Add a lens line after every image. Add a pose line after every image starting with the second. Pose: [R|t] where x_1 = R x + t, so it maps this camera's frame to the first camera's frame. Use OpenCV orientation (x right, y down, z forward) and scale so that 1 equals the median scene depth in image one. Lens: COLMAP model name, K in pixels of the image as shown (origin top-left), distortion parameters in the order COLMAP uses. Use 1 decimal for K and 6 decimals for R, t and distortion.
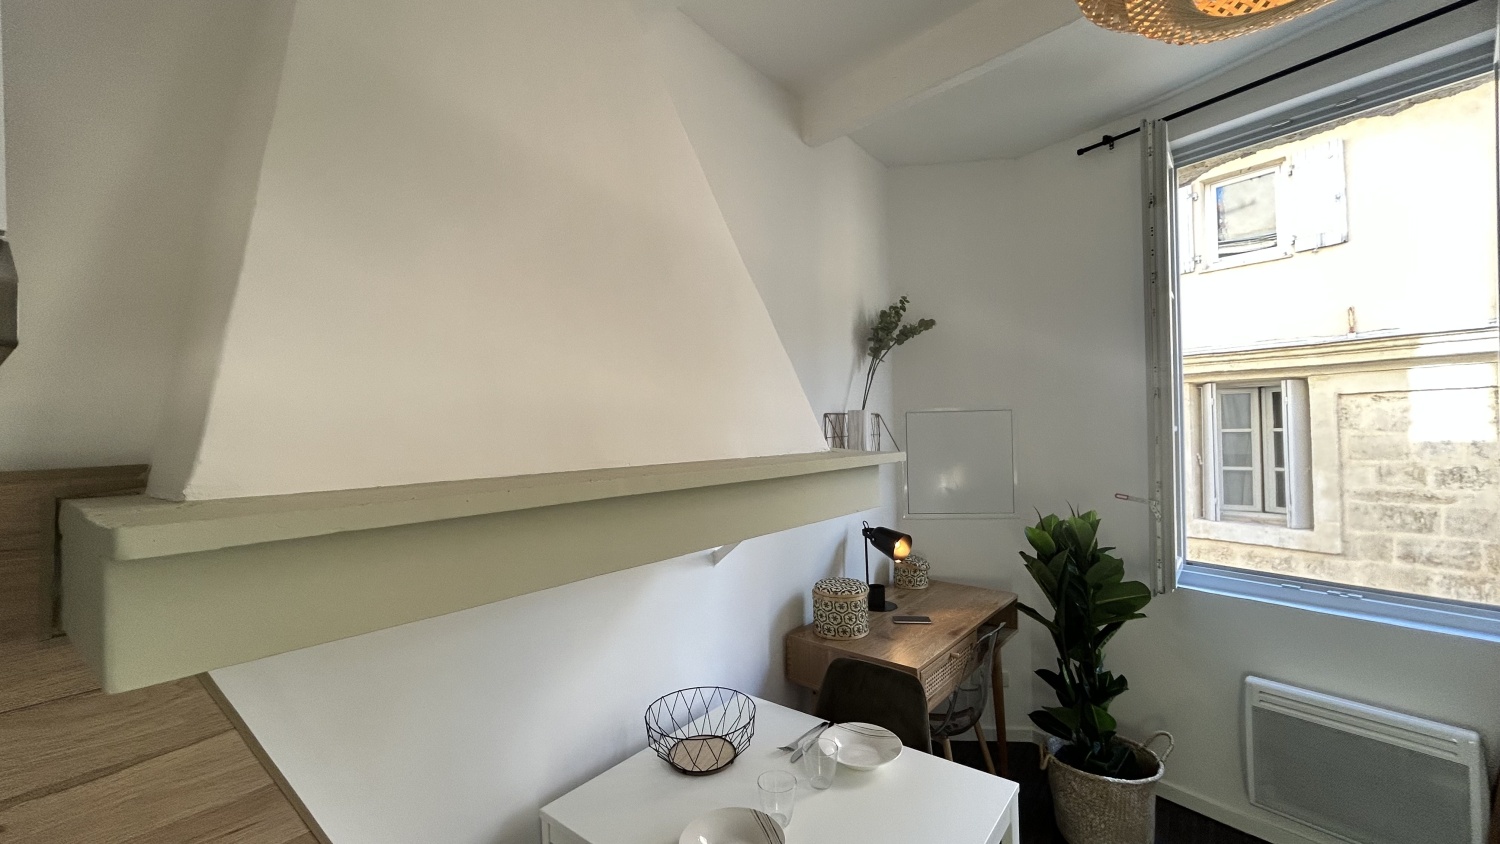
lens RADIAL K [[608.0, 0, 750.5], [0, 608.0, 421.2], [0, 0, 1]] dist [-0.002014, 0.001210]
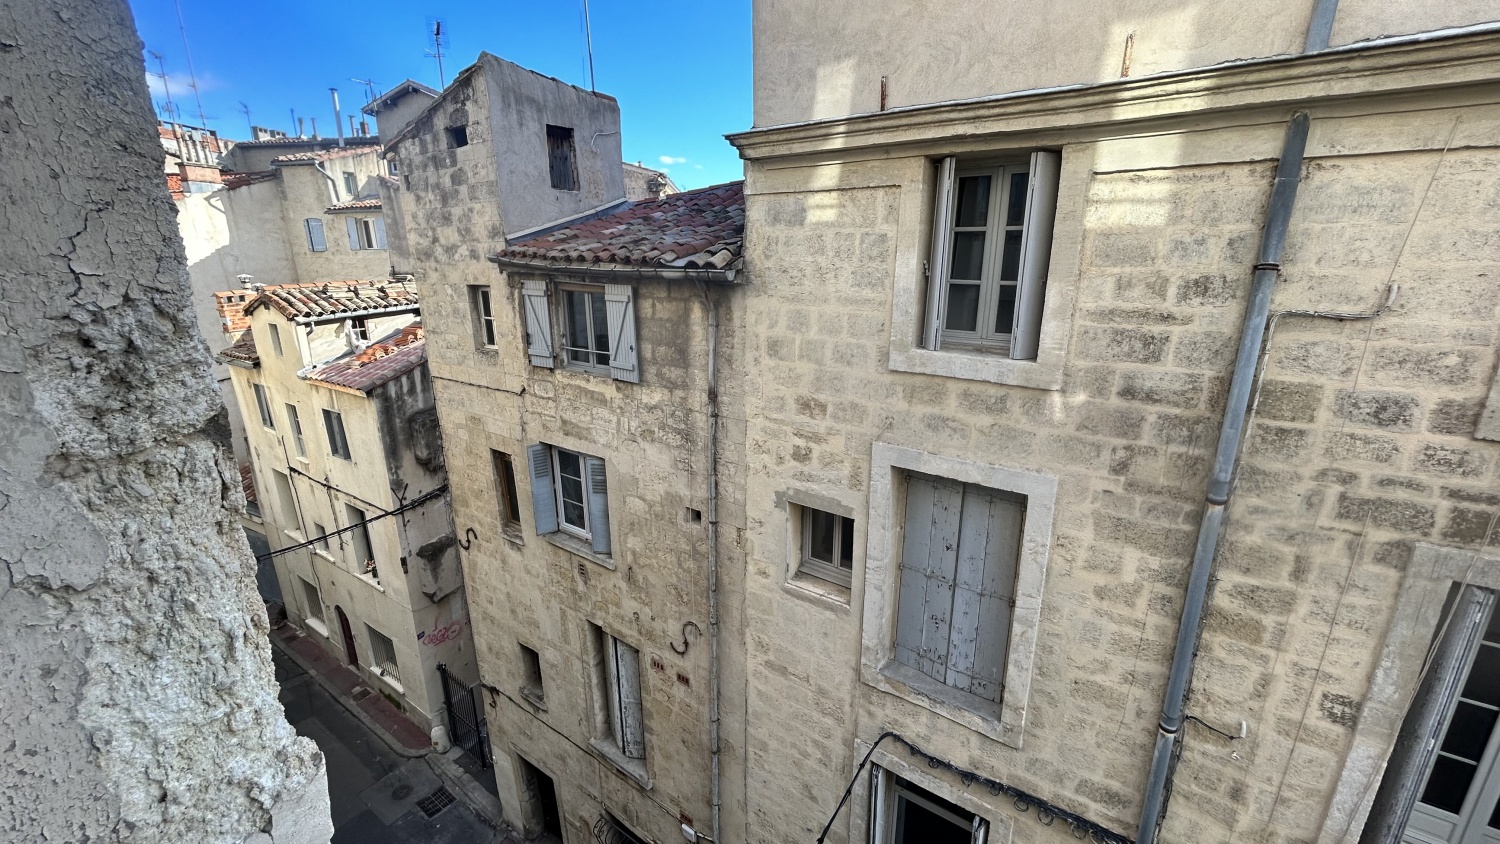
lens RADIAL K [[608.0, 0, 753.3], [0, 608.0, 421.8], [0, 0, 1]] dist [-0.002014, 0.001210]
pose [[0.953657, -0.062229, 0.294392, 0.403268], [-0.024087, 0.959453, 0.280837, 0.051489], [-0.299931, -0.274913, 0.913490, 0.436647]]
